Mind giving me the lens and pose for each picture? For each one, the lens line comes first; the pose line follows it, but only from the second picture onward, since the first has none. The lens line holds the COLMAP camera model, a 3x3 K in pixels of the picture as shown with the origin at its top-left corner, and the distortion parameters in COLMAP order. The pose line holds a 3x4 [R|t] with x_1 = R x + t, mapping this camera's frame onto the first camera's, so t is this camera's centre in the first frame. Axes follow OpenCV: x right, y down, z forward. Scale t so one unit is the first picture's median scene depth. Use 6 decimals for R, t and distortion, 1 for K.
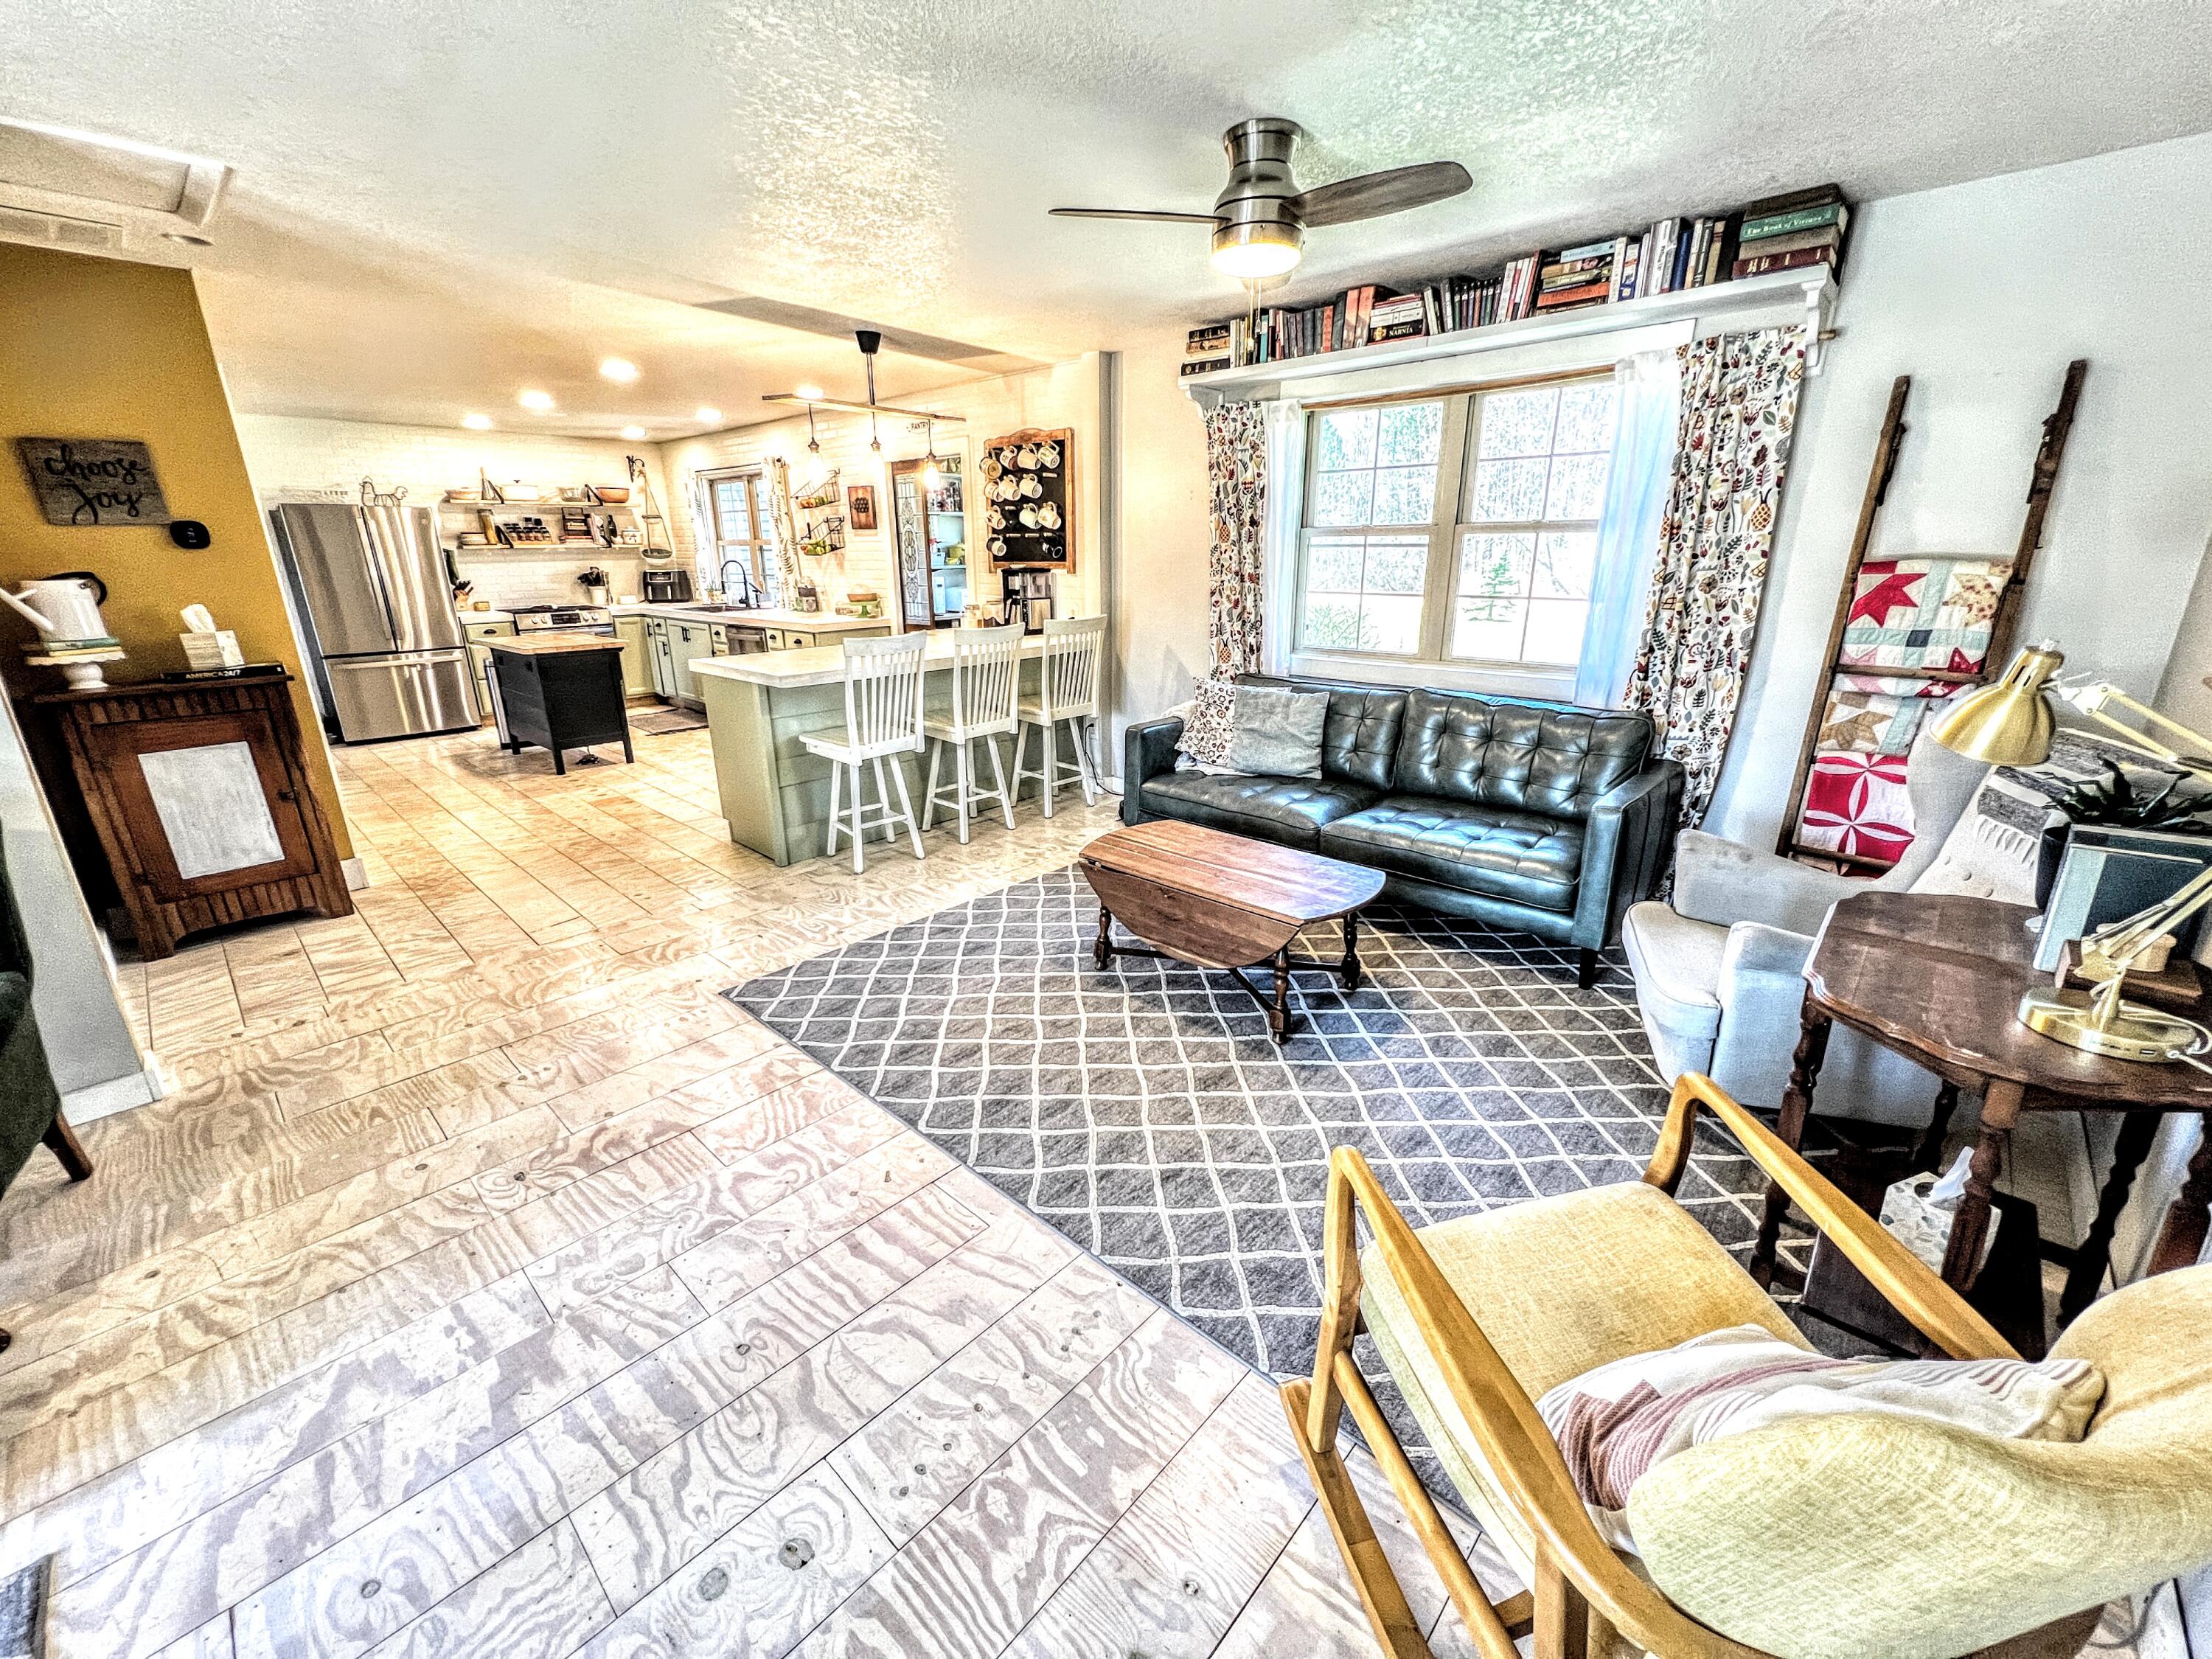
lens RADIAL K [[884.6, 0, 1100.4], [0, 884.6, 822.5], [0, 0, 1]] dist [-0.000938, -0.000021]
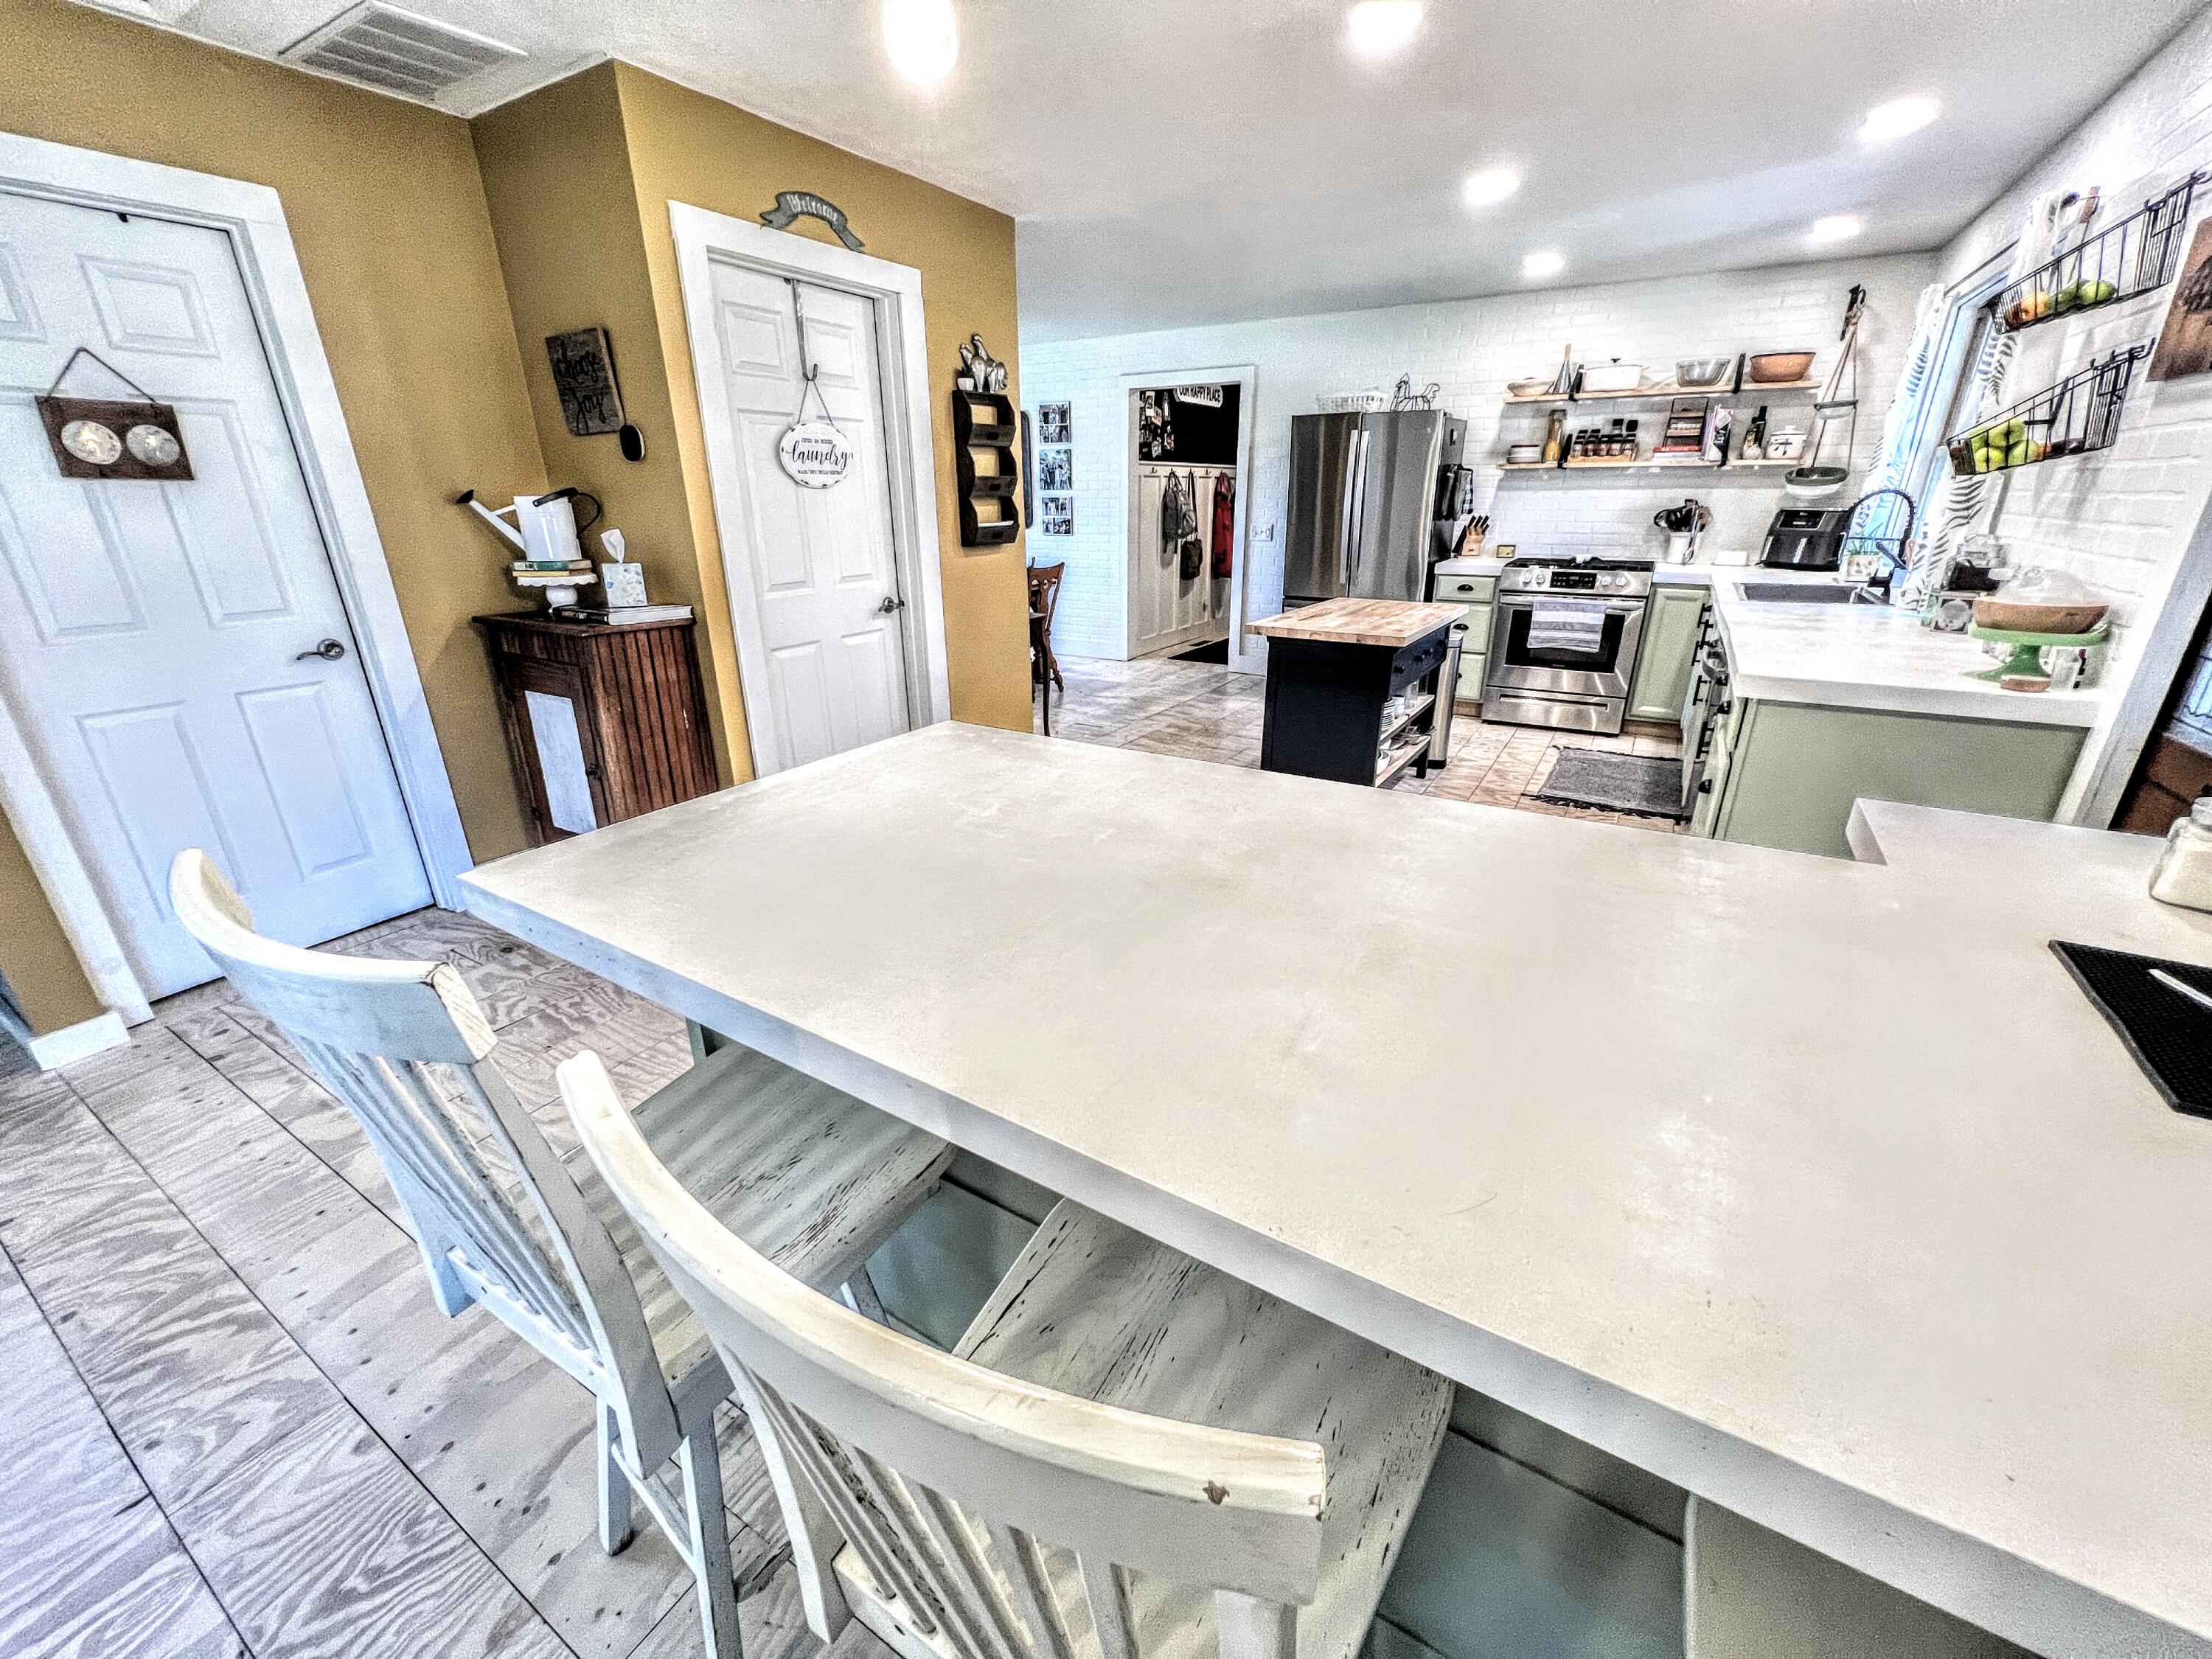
lens RADIAL K [[884.6, 0, 1106.5], [0, 884.6, 828.7], [0, 0, 1]] dist [-0.000938, -0.000021]
pose [[0.201349, 0.358578, -0.911526, -0.045422], [-0.287621, 0.911206, 0.294919, -0.280864], [0.936340, 0.202793, 0.286605, 0.953245]]
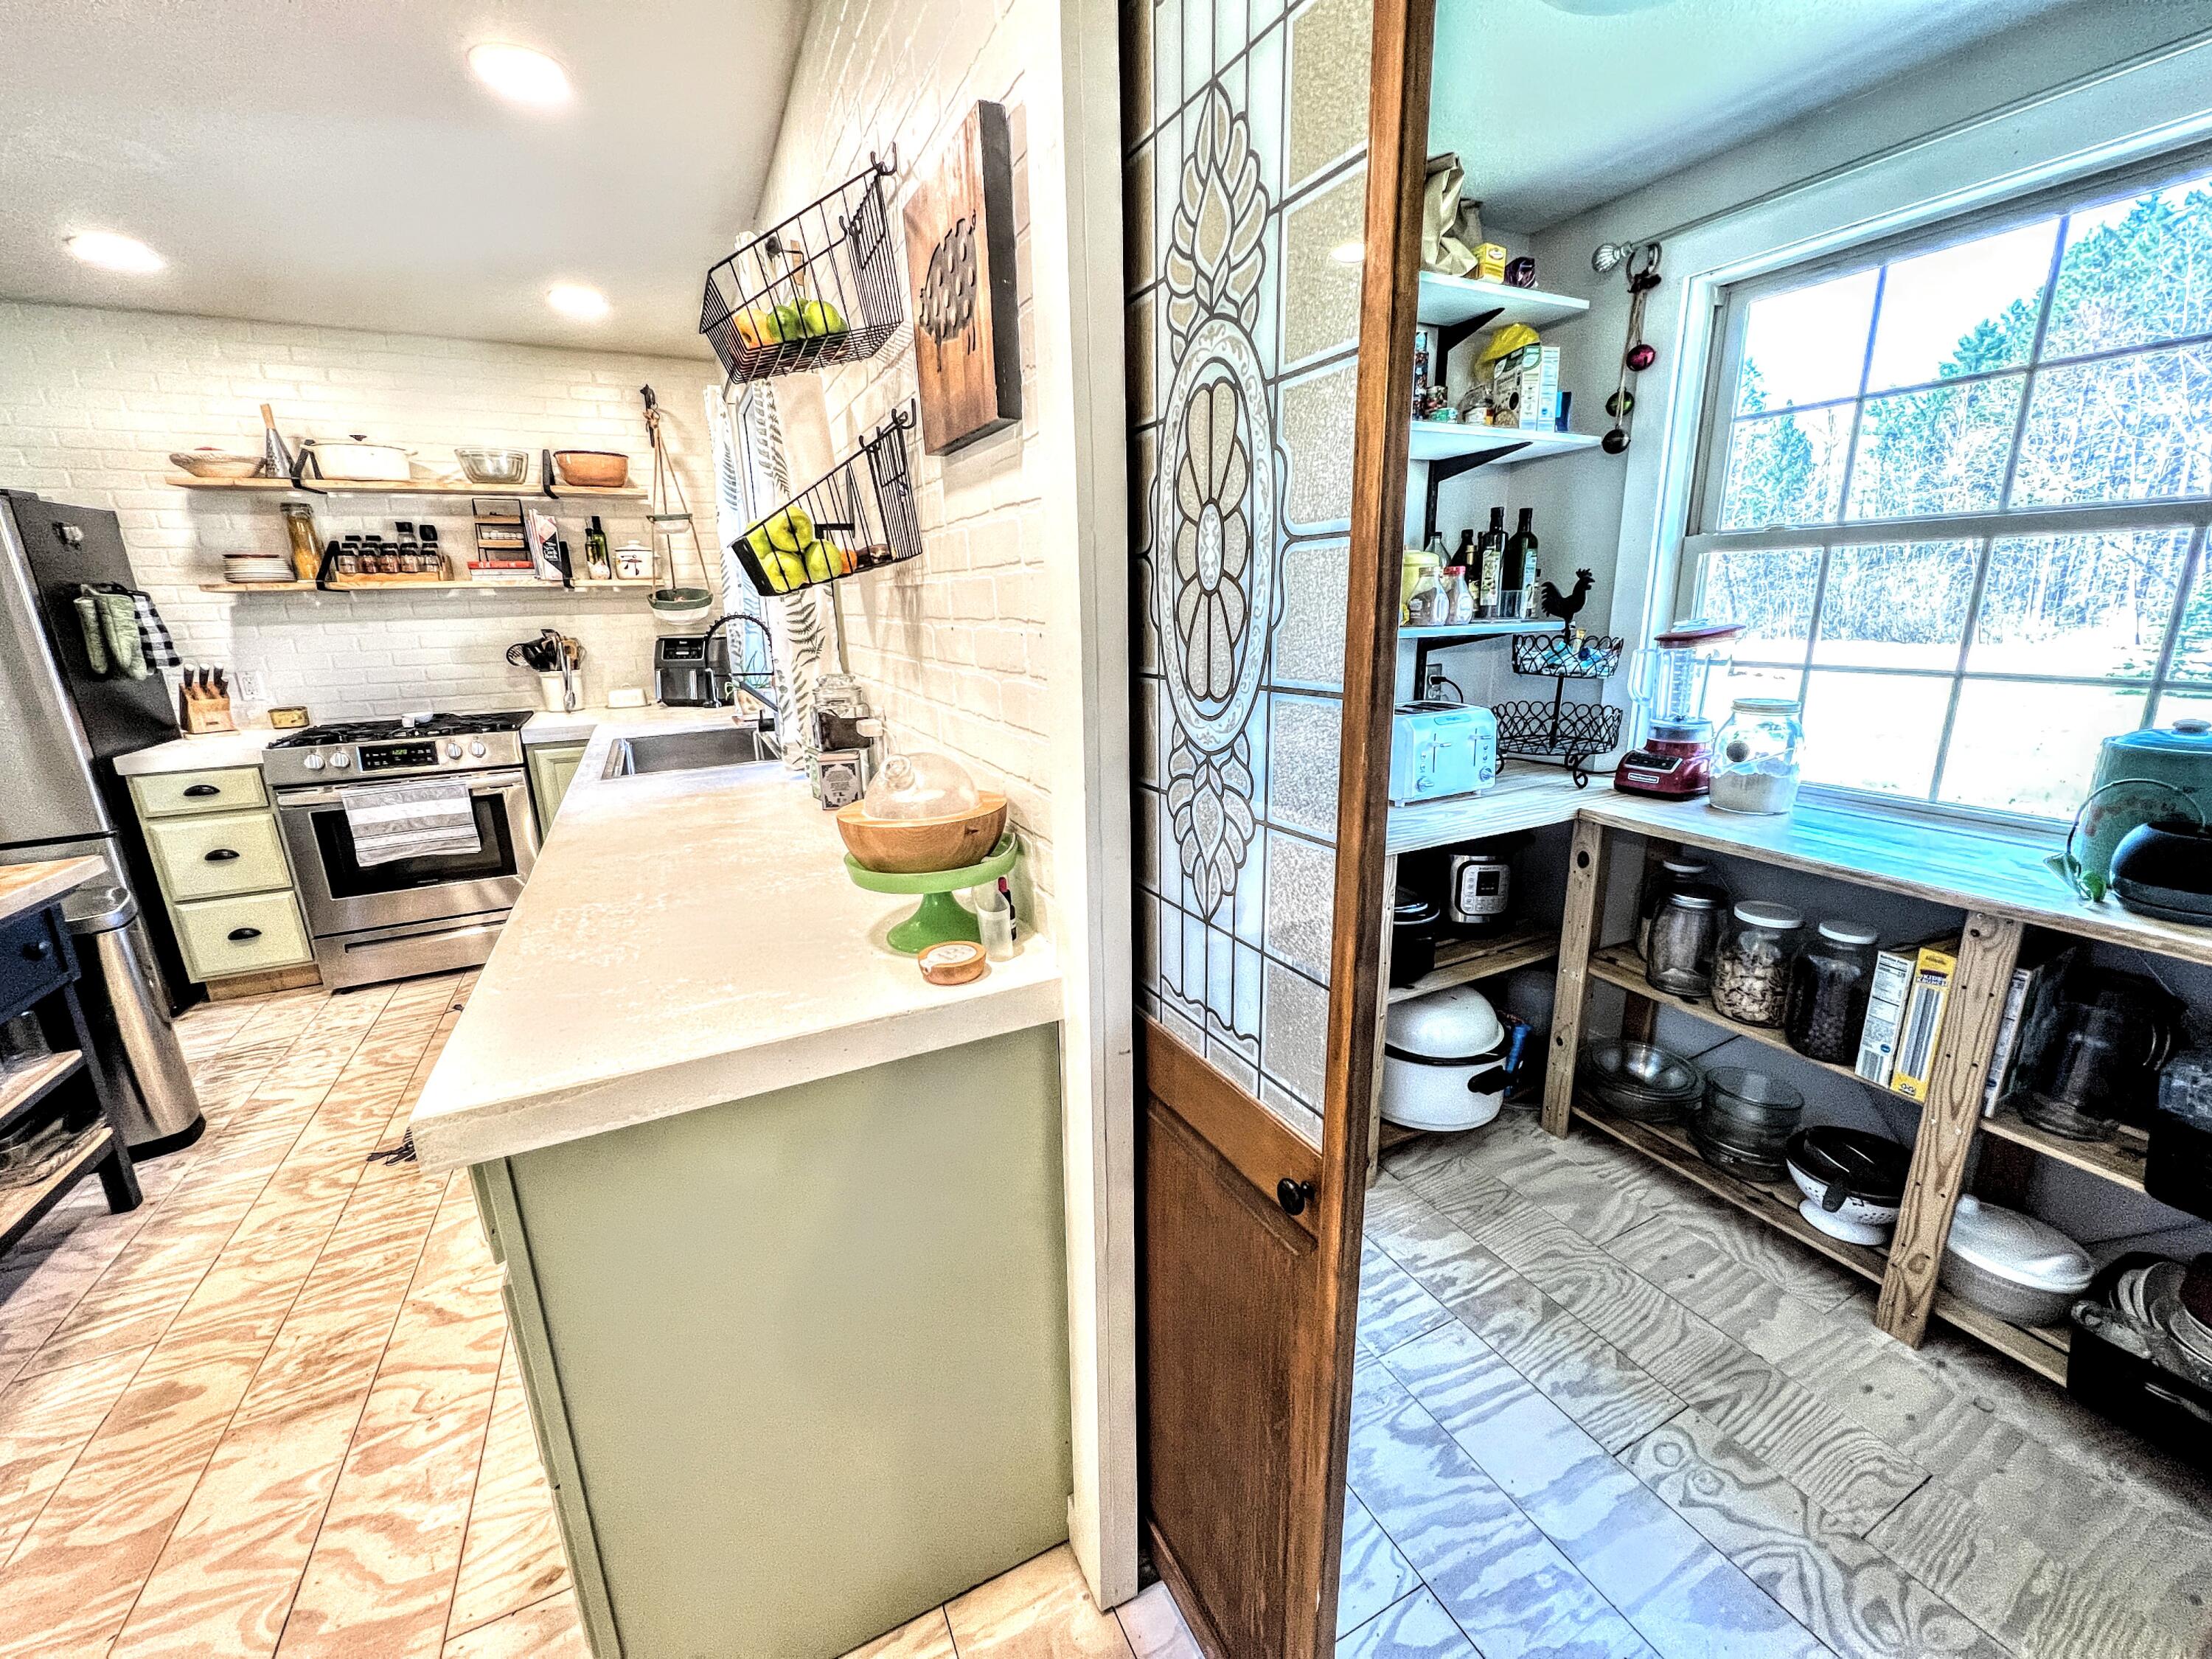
lens RADIAL K [[884.6, 0, 1104.4], [0, 884.6, 827.8], [0, 0, 1]] dist [-0.000938, -0.000021]
pose [[0.936282, 0.077235, -0.342654, -0.267125], [-0.091100, 0.995540, -0.024530, -0.384648], [0.339231, 0.054182, 0.939141, 1.286036]]
